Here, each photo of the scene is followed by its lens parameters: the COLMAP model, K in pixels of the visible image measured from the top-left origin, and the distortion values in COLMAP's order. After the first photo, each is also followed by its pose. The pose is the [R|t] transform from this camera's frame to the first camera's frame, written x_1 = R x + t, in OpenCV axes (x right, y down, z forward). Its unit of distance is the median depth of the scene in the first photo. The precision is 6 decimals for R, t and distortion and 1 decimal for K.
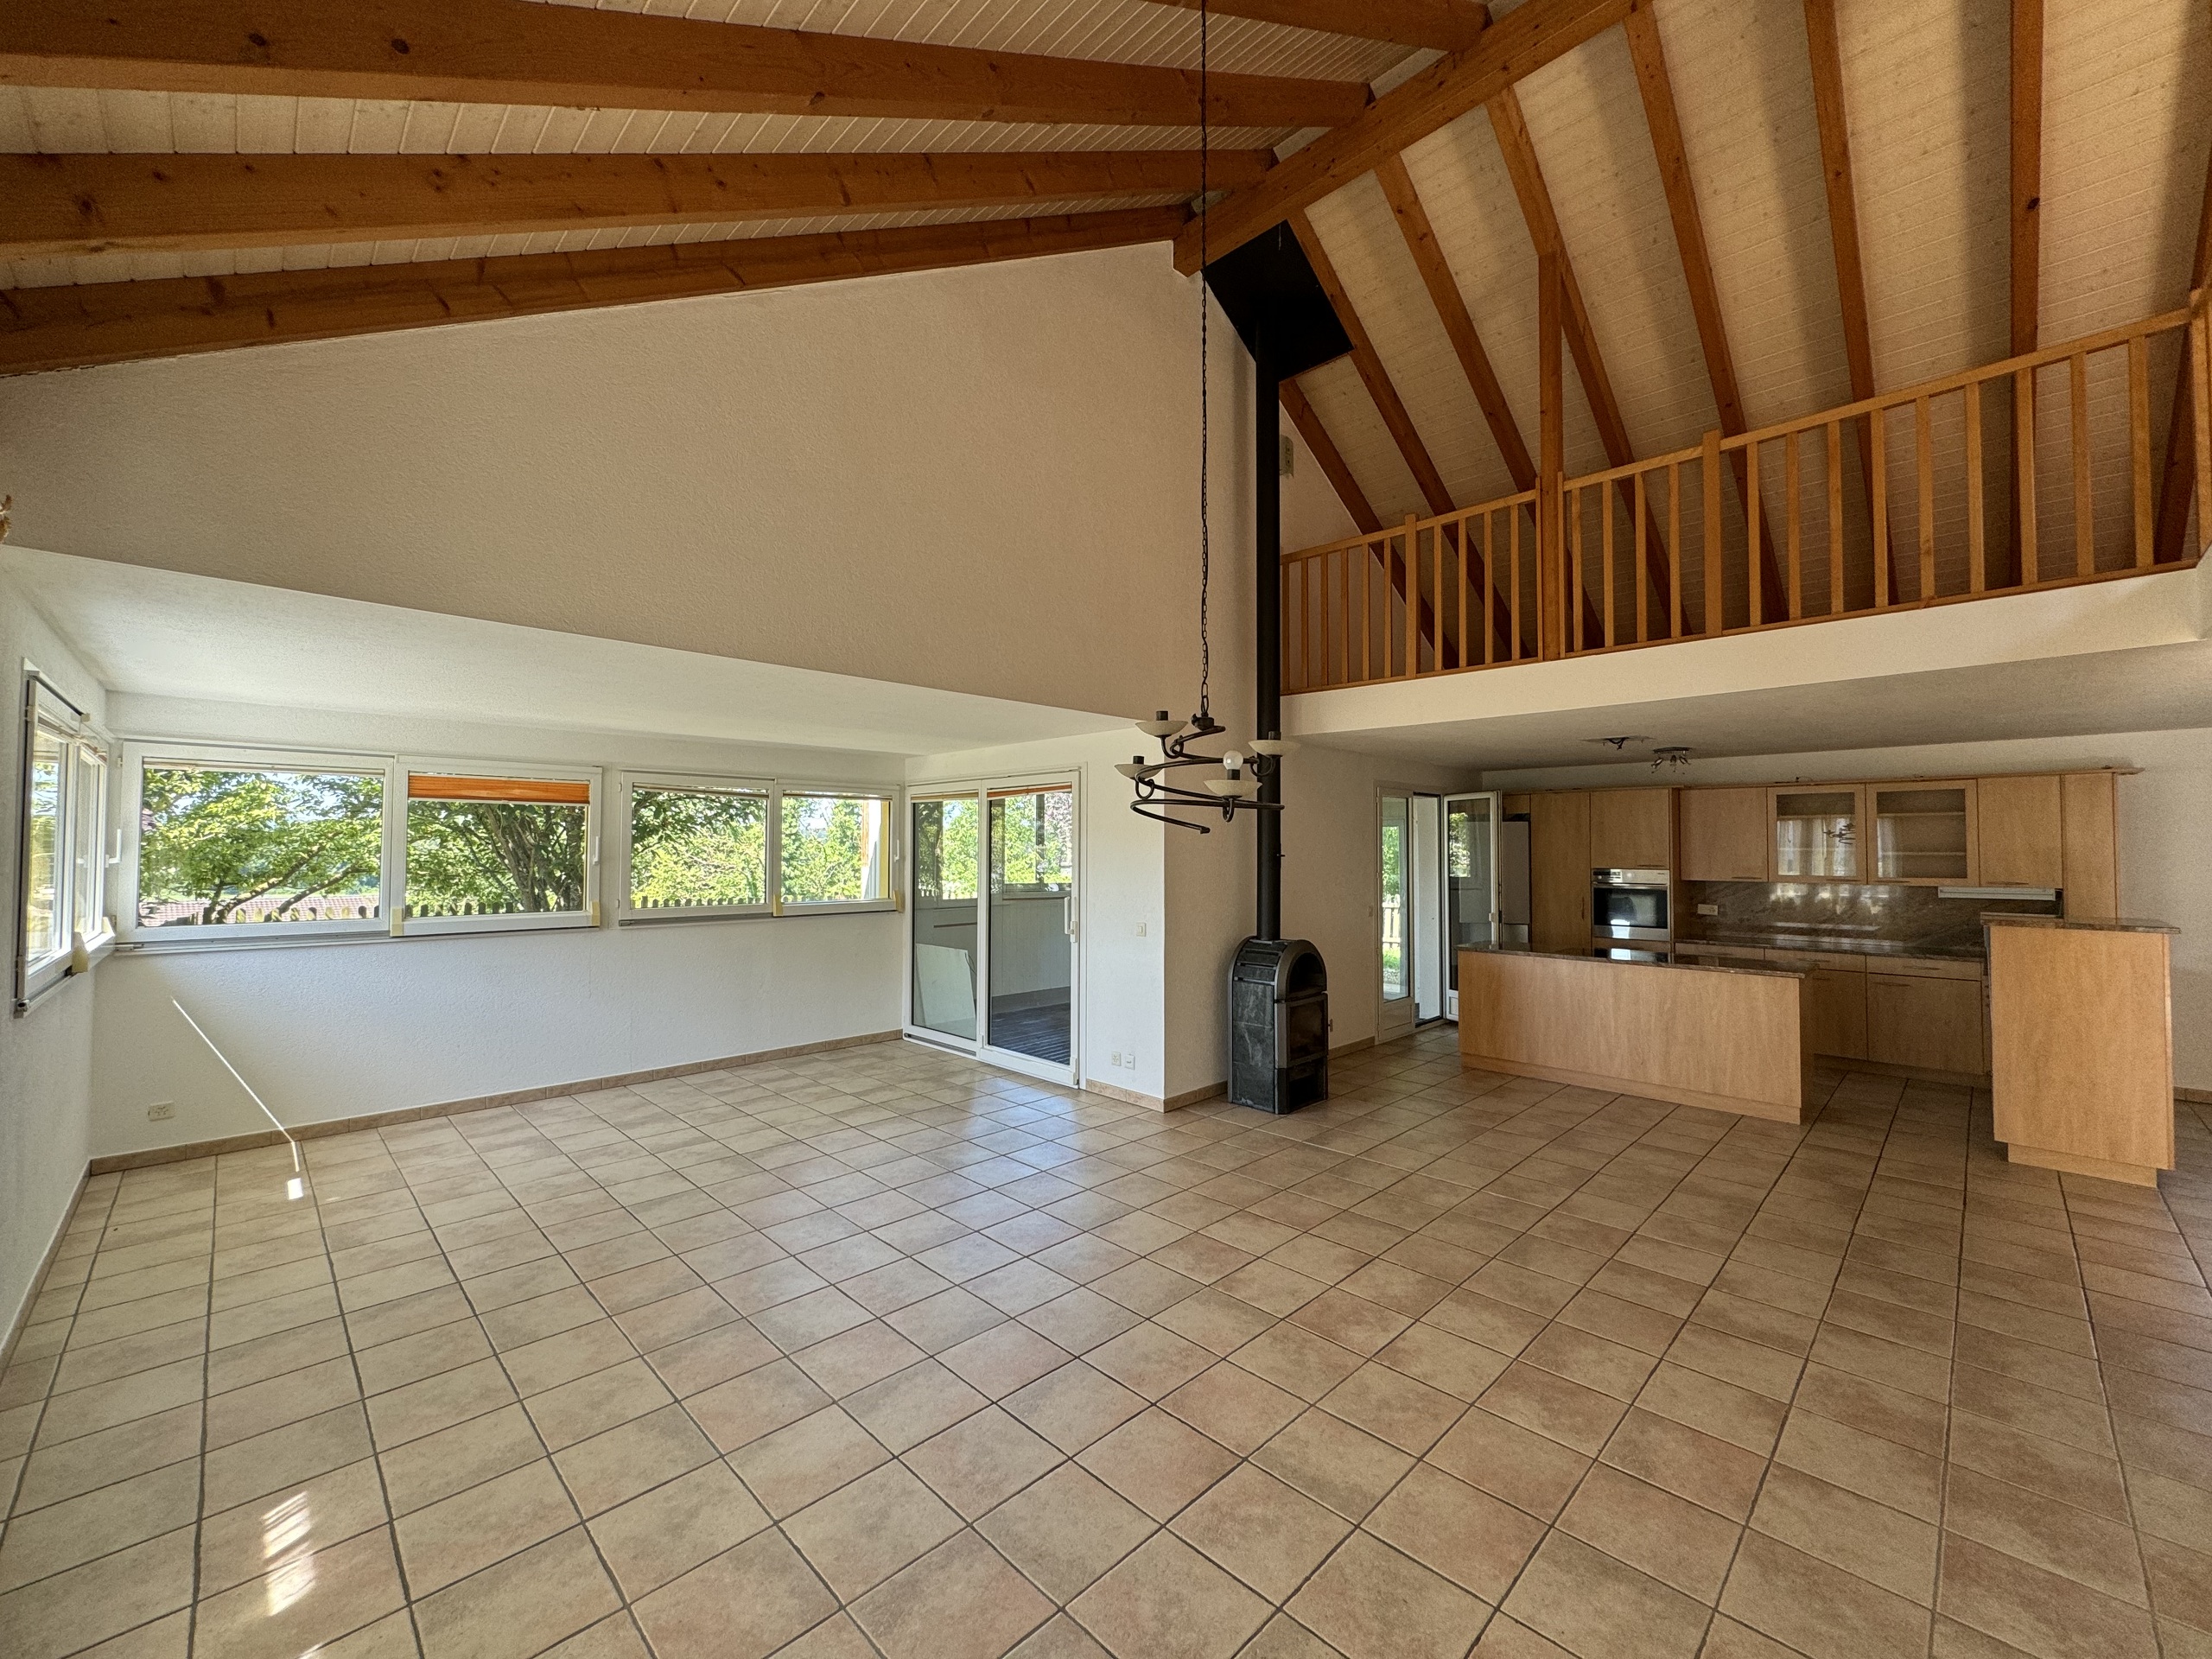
lens RADIAL K [[881.5, 0, 1106.0], [0, 881.5, 829.5], [0, 0, 1]] dist [0.002462, 0.000227]
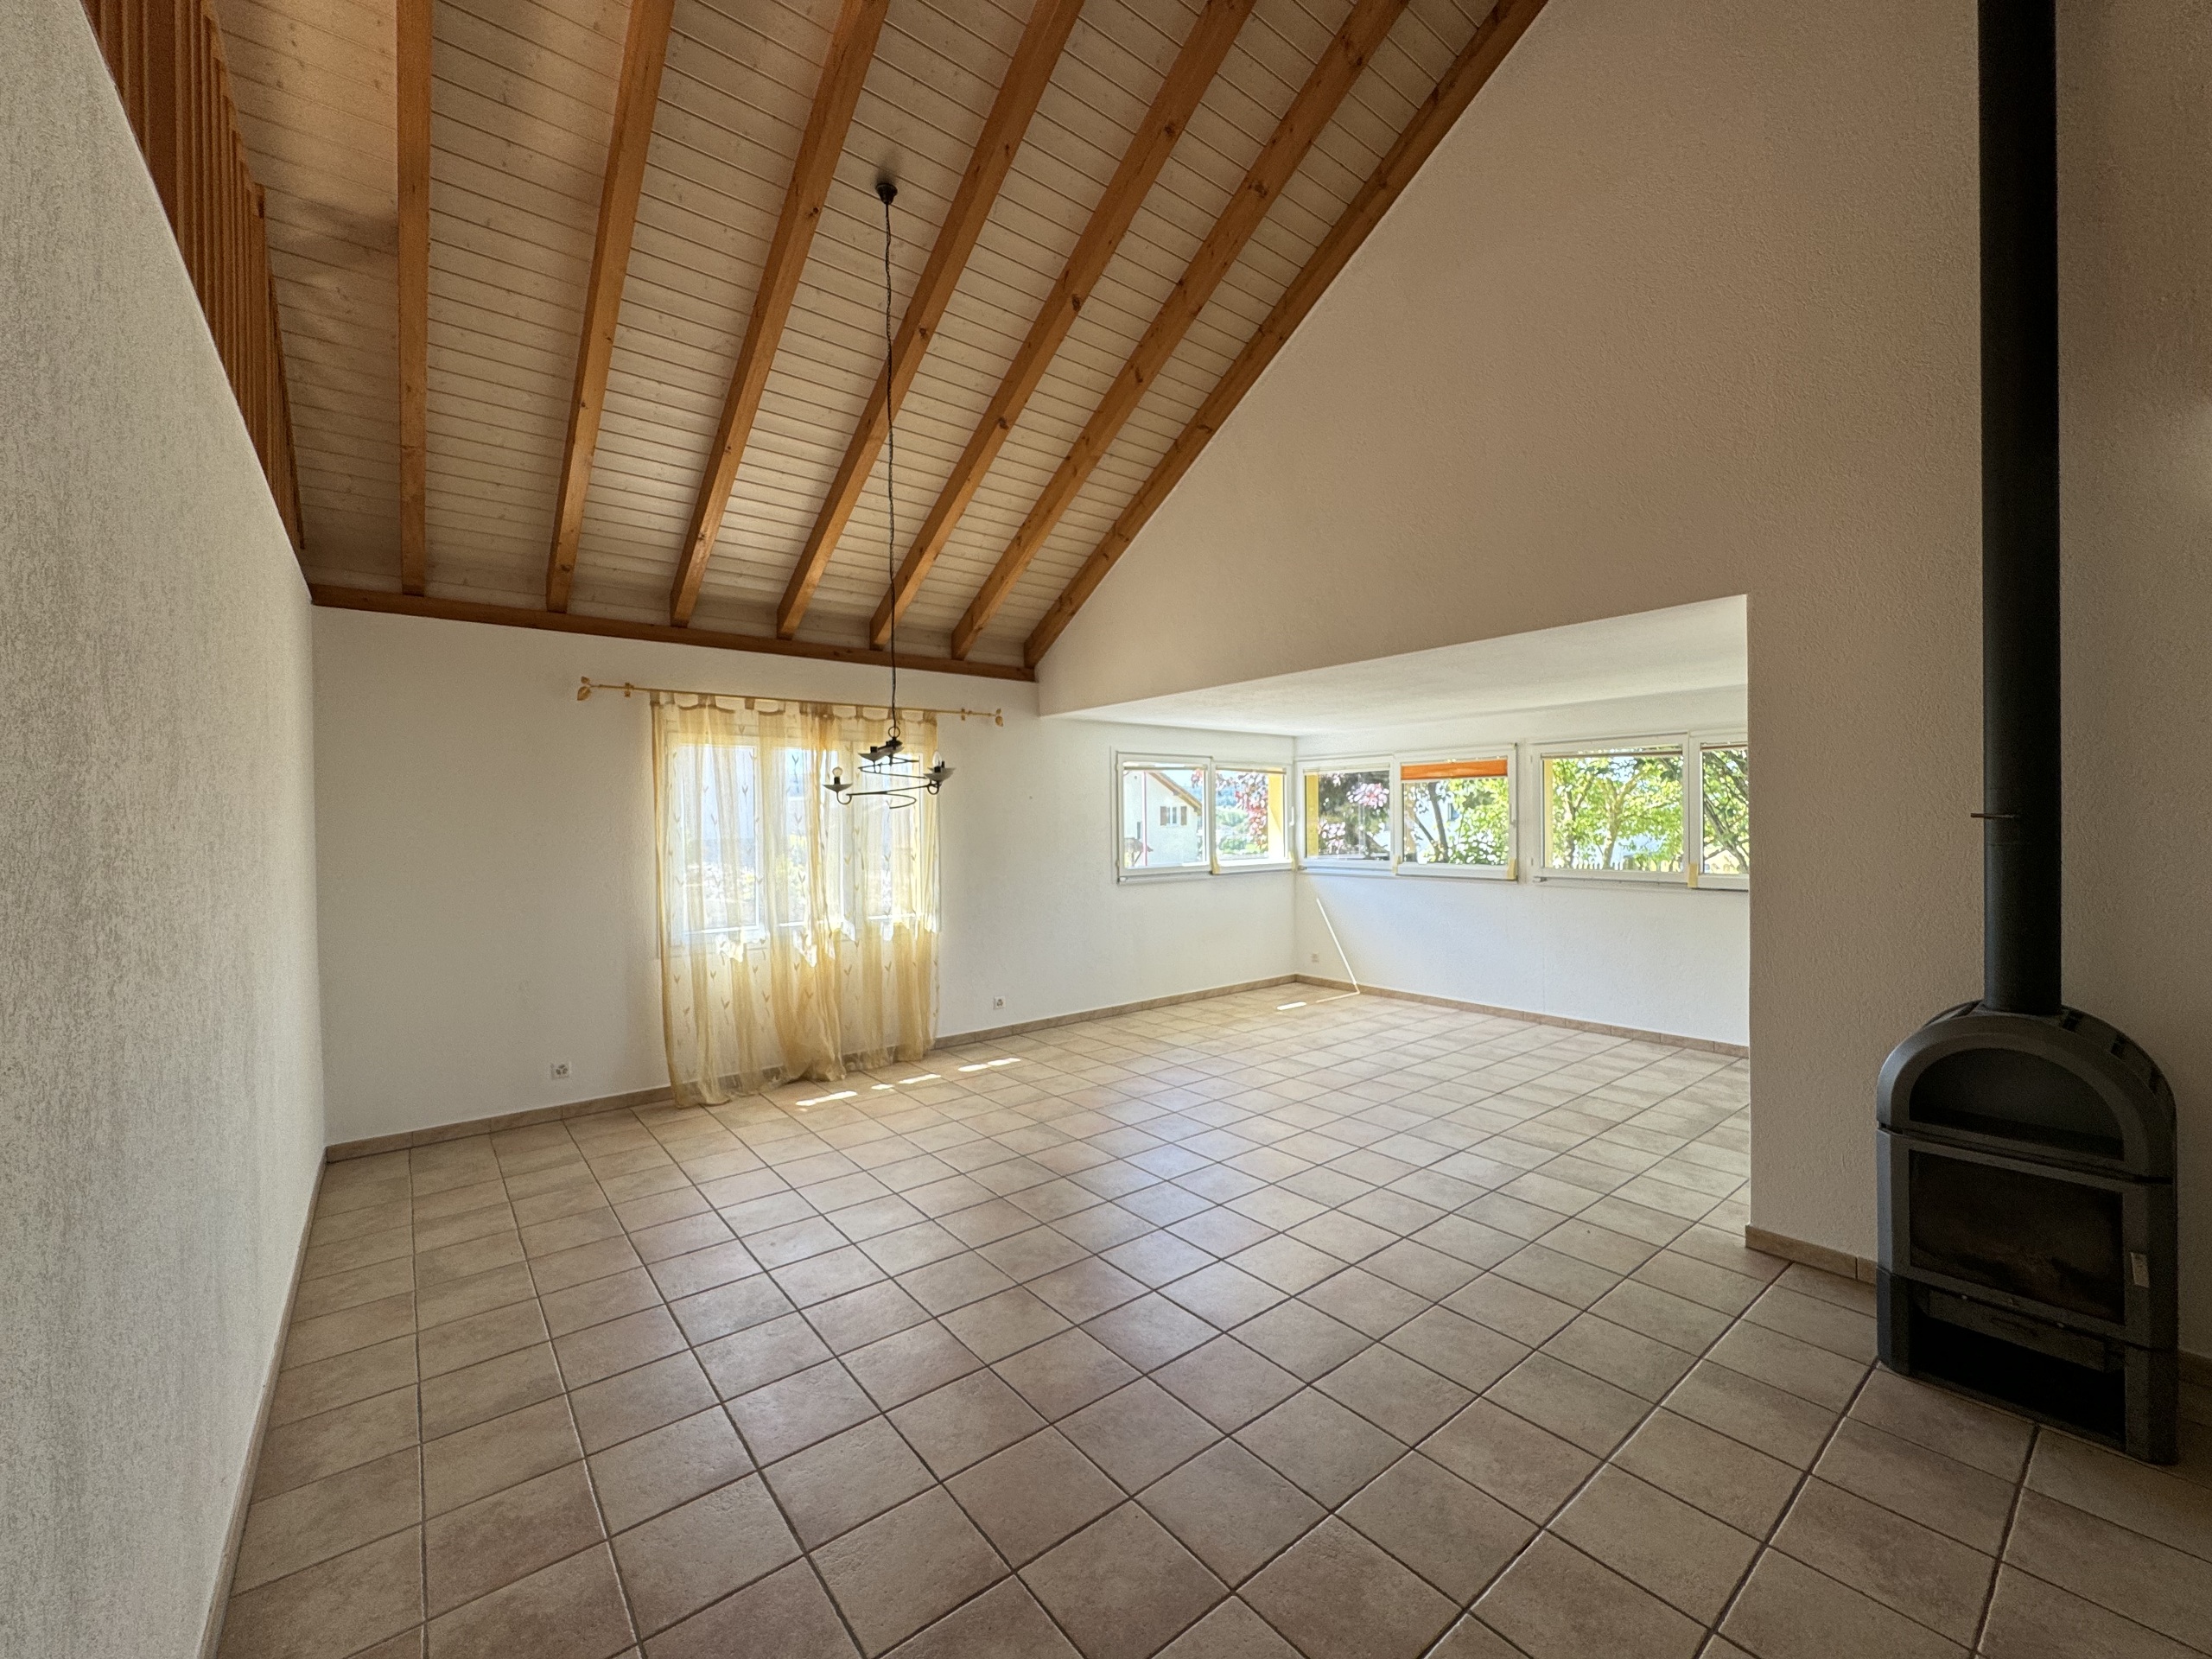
lens RADIAL K [[881.5, 0, 1106.0], [0, 881.5, 829.5], [0, 0, 1]] dist [0.002462, 0.000227]
pose [[-0.102098, 0.008233, -0.994740, 0.855590], [0.034979, 0.999377, 0.004681, 0.023849], [0.994159, -0.034317, -0.102323, 0.774672]]
